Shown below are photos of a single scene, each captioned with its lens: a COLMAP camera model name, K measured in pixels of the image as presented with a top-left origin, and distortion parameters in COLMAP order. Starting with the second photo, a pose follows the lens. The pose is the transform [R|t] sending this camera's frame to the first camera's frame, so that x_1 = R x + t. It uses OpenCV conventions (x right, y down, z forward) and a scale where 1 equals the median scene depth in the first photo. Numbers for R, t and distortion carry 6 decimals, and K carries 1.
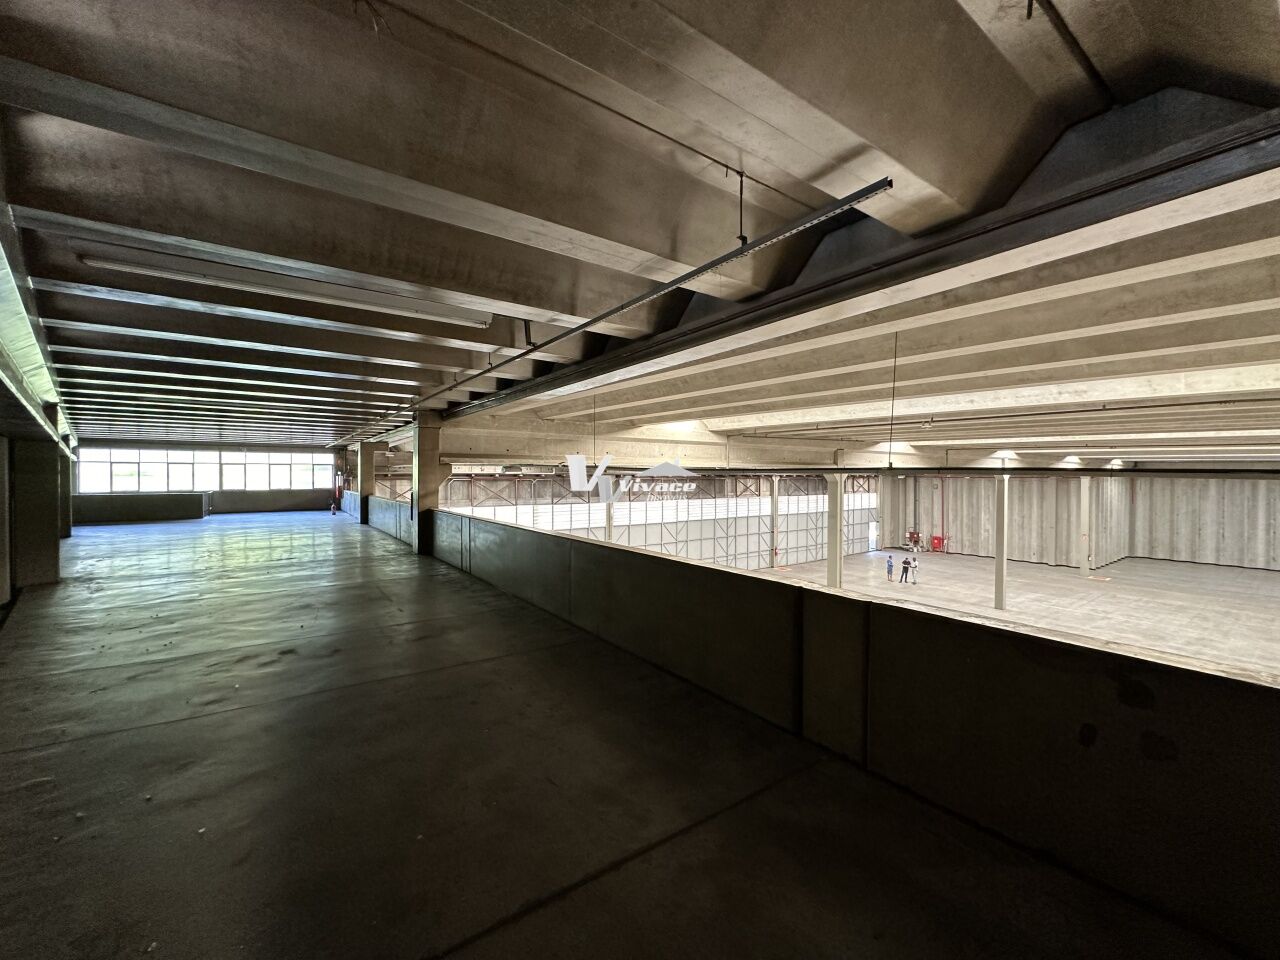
lens RADIAL K [[513.5, 0, 639.8], [0, 513.5, 479.9], [0, 0, 1]] dist [-0.004656, 0.001012]
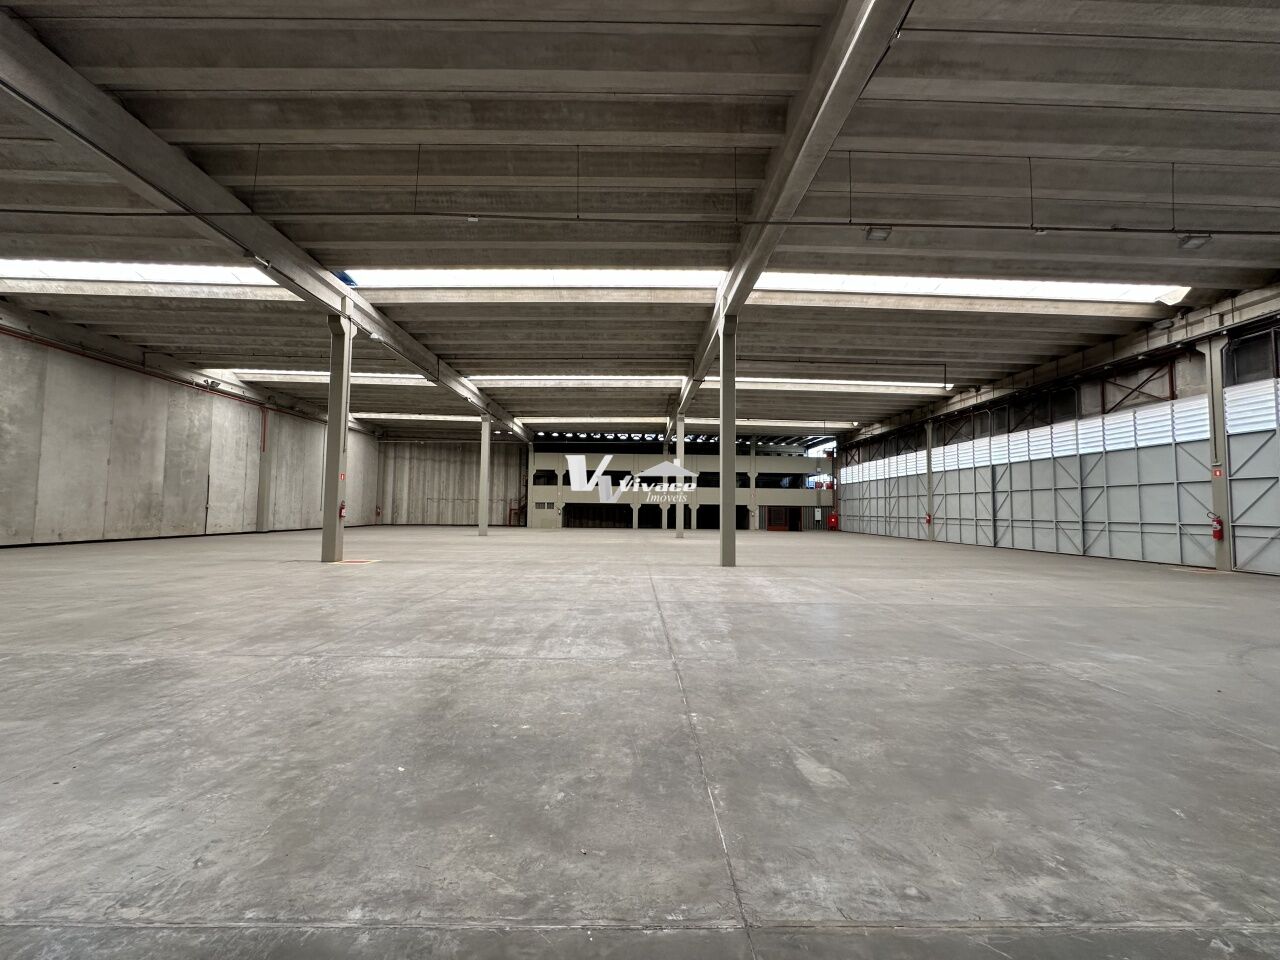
lens RADIAL K [[513.5, 0, 638.6], [0, 513.5, 478.9], [0, 0, 1]] dist [-0.004656, 0.001012]
pose [[-0.579553, -0.057942, -0.812872, 0.835586], [-0.021889, 0.998216, -0.055547, 0.131603], [0.814641, -0.014400, -0.579787, 0.856858]]
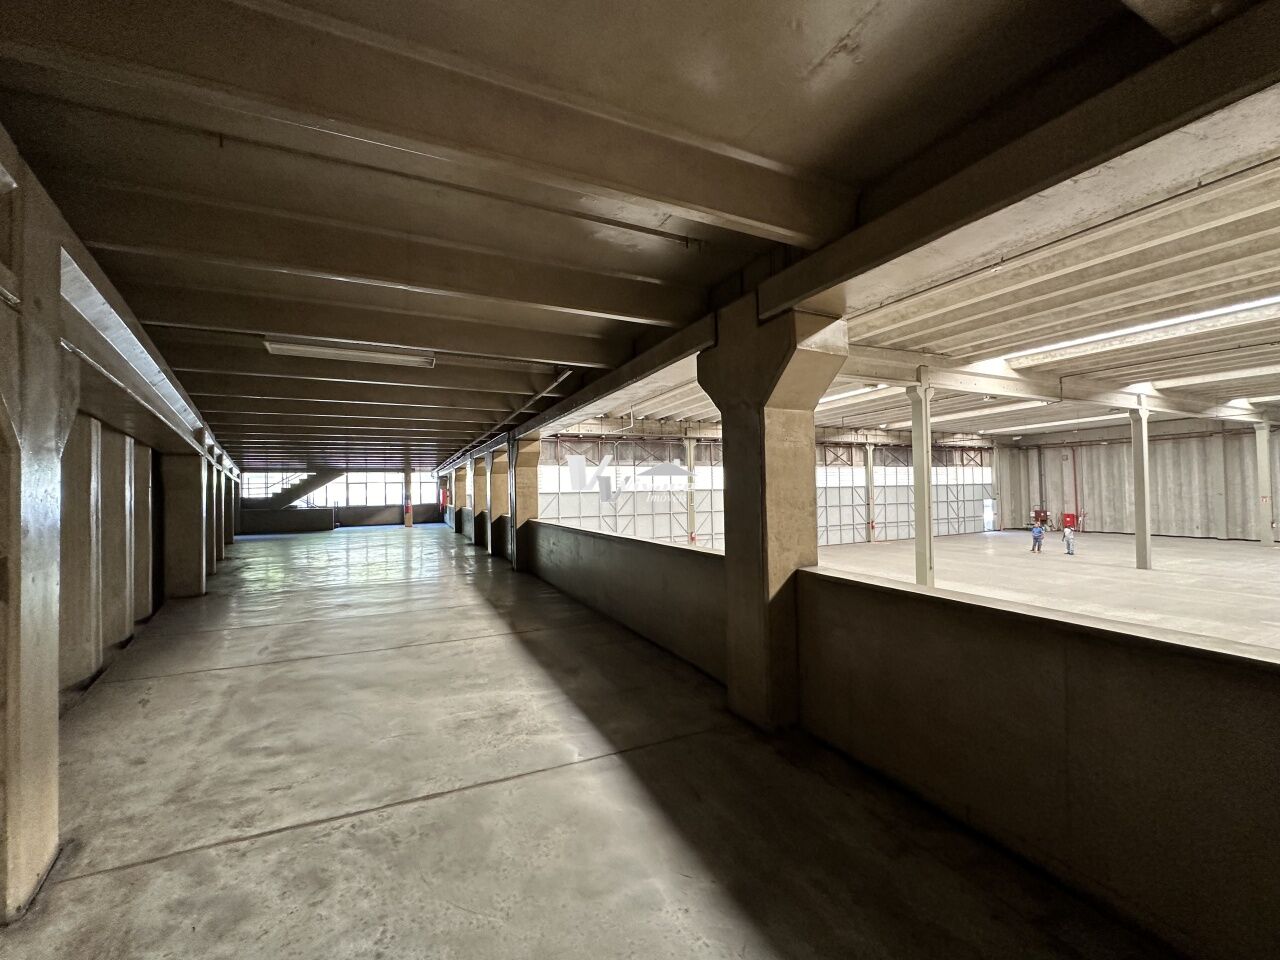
lens RADIAL K [[513.5, 0, 639.6], [0, 513.5, 480.2], [0, 0, 1]] dist [-0.004656, 0.001012]
pose [[0.982254, -0.025808, -0.185772, 0.022044], [0.020551, 0.999333, -0.030170, 0.076557], [0.186427, 0.025817, 0.982130, -0.006632]]
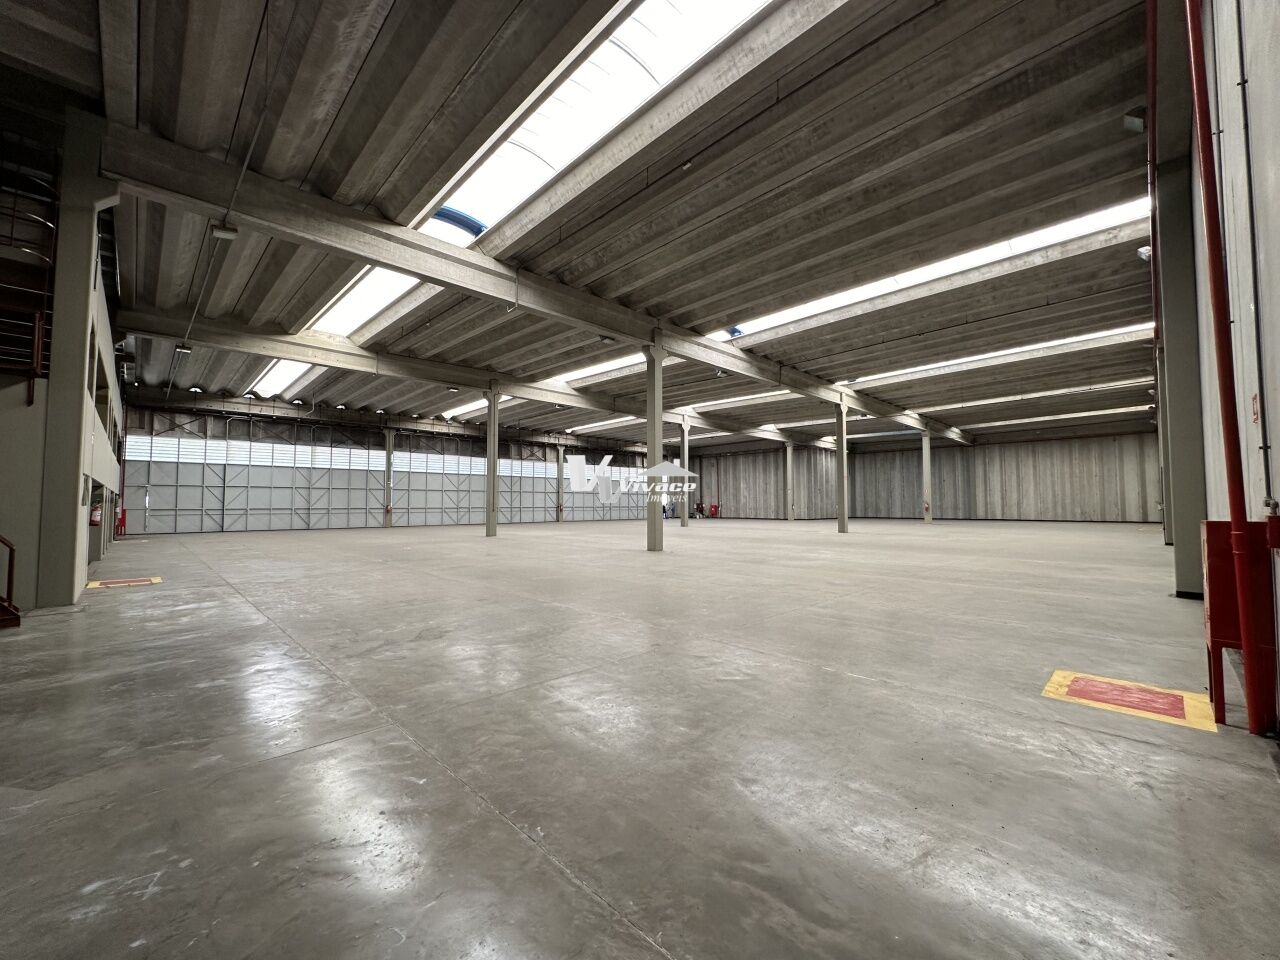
lens RADIAL K [[513.5, 0, 639.7], [0, 513.5, 482.0], [0, 0, 1]] dist [-0.004656, 0.001012]
pose [[0.988808, 0.002304, 0.149176, 0.265663], [0.005644, 0.998587, -0.052836, 0.141540], [-0.149087, 0.053087, 0.987398, -0.219847]]
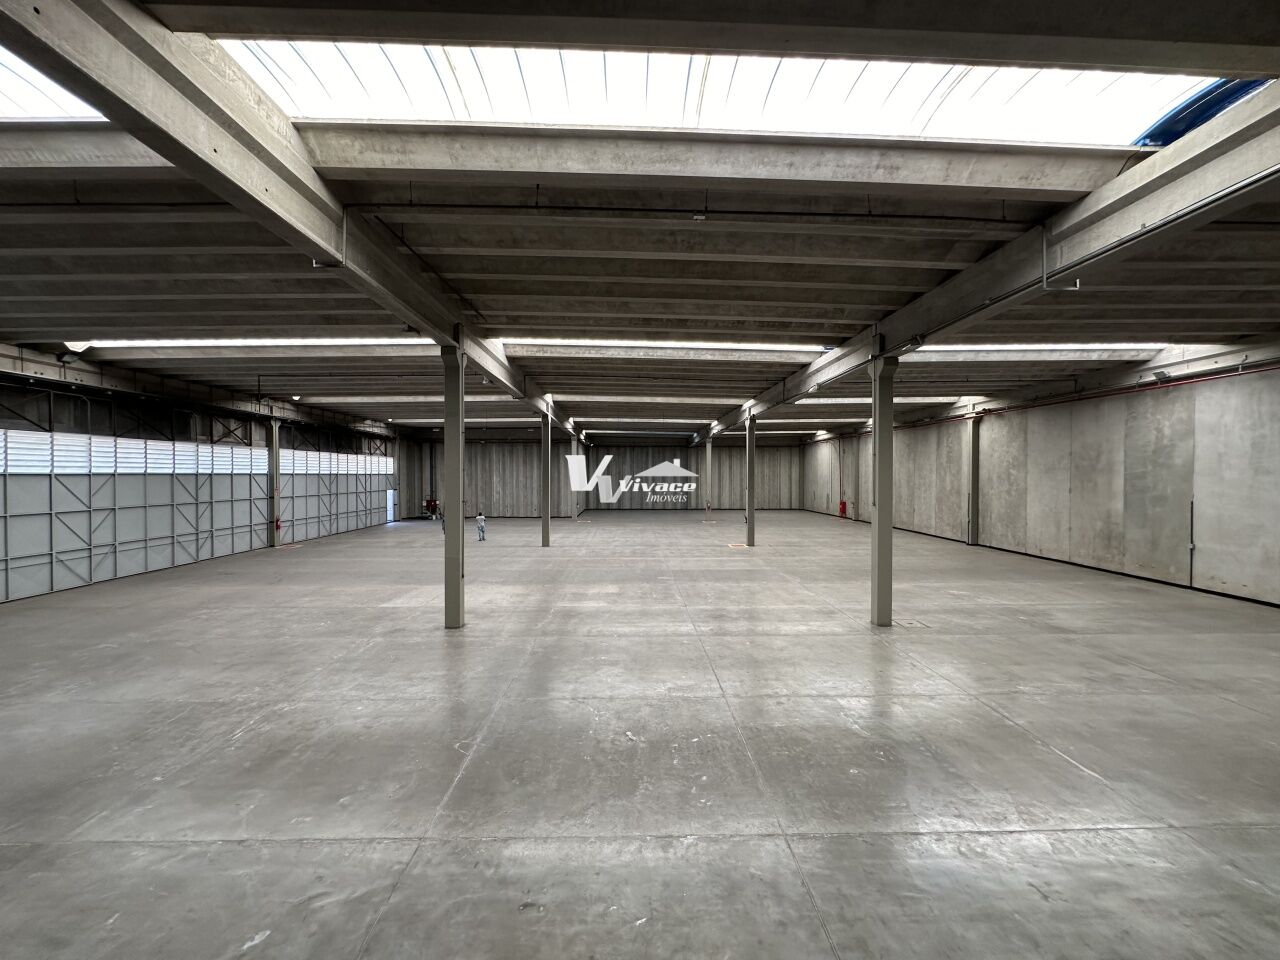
lens RADIAL K [[513.5, 0, 639.5], [0, 513.5, 480.7], [0, 0, 1]] dist [-0.004656, 0.001012]
pose [[0.571304, -0.012199, 0.820648, -0.035896], [0.008630, 0.999924, 0.008856, 0.075357], [-0.820693, 0.002023, 0.571365, 0.163604]]
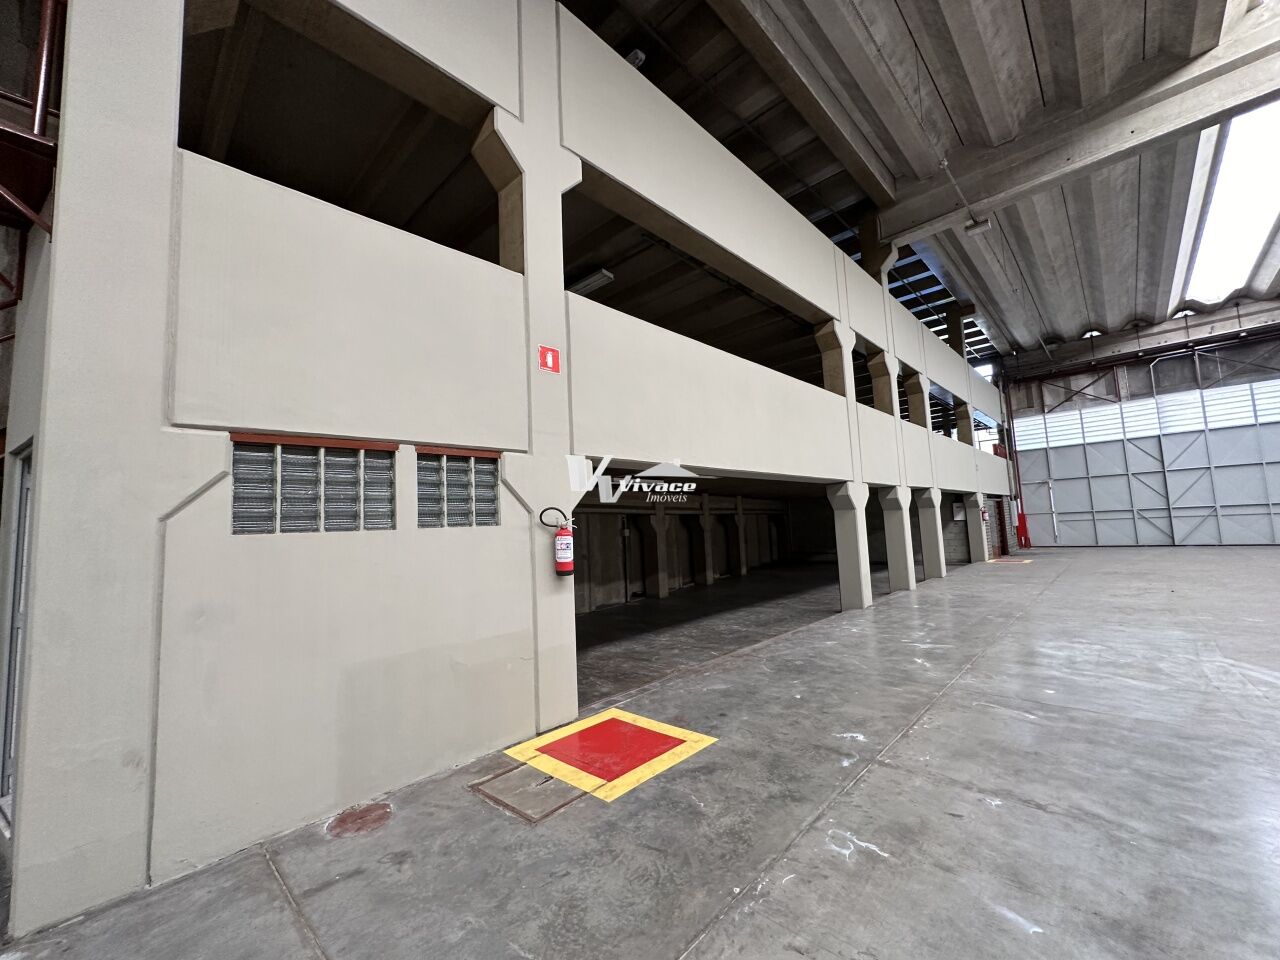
lens RADIAL K [[513.5, 0, 638.1], [0, 513.5, 479.3], [0, 0, 1]] dist [-0.004656, 0.001012]
pose [[0.178816, -0.103378, -0.978436, 0.134583], [0.036056, 0.994485, -0.098484, 0.140103], [0.983222, -0.017668, 0.181557, 0.075287]]
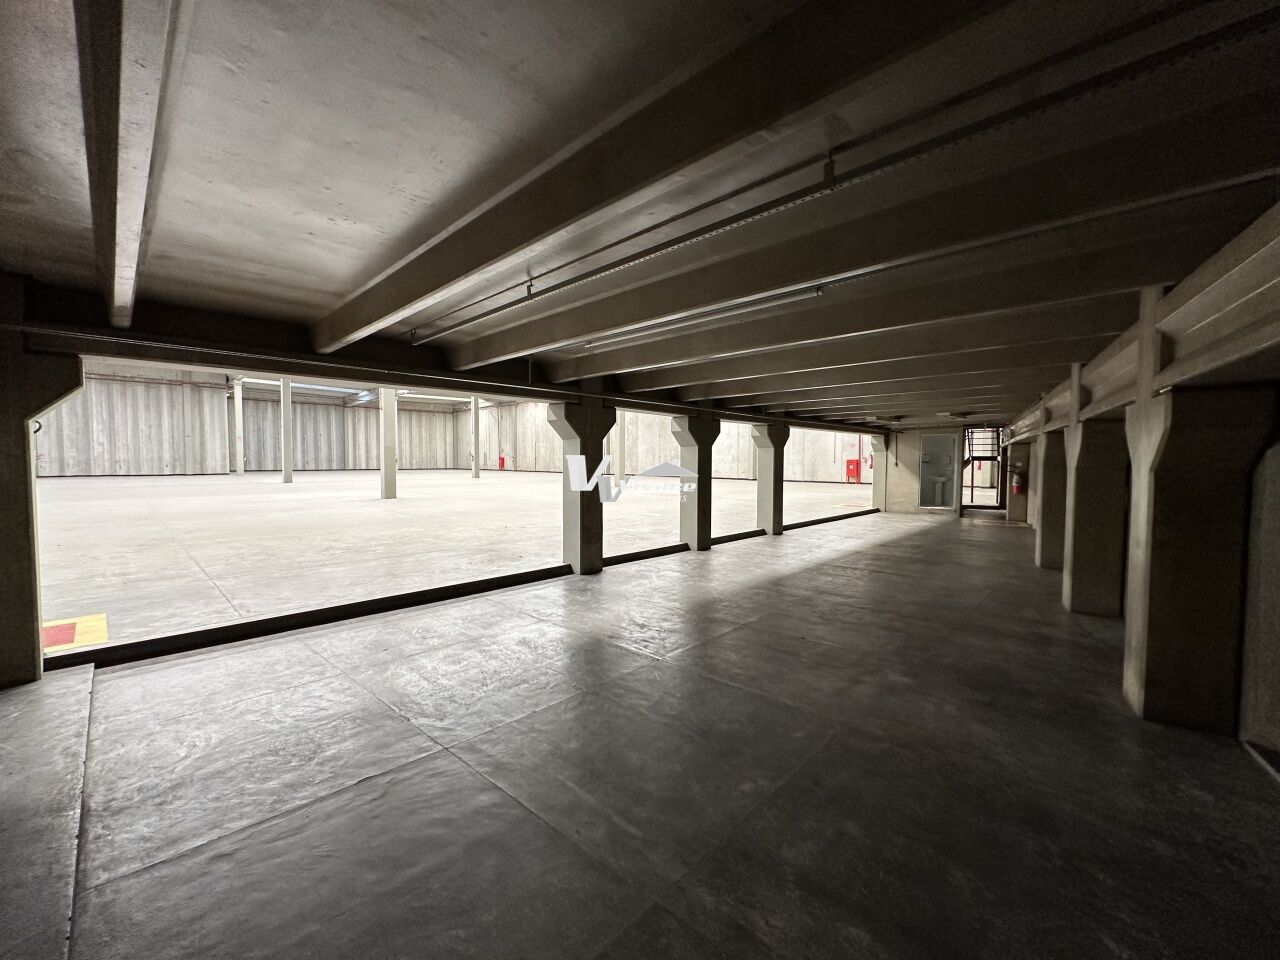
lens RADIAL K [[513.5, 0, 638.9], [0, 513.5, 482.3], [0, 0, 1]] dist [-0.004656, 0.001012]
pose [[-0.170058, -0.047862, 0.984271, -0.321294], [0.005085, 0.998764, 0.049445, 0.139110], [-0.985421, 0.013414, -0.169604, 0.318240]]
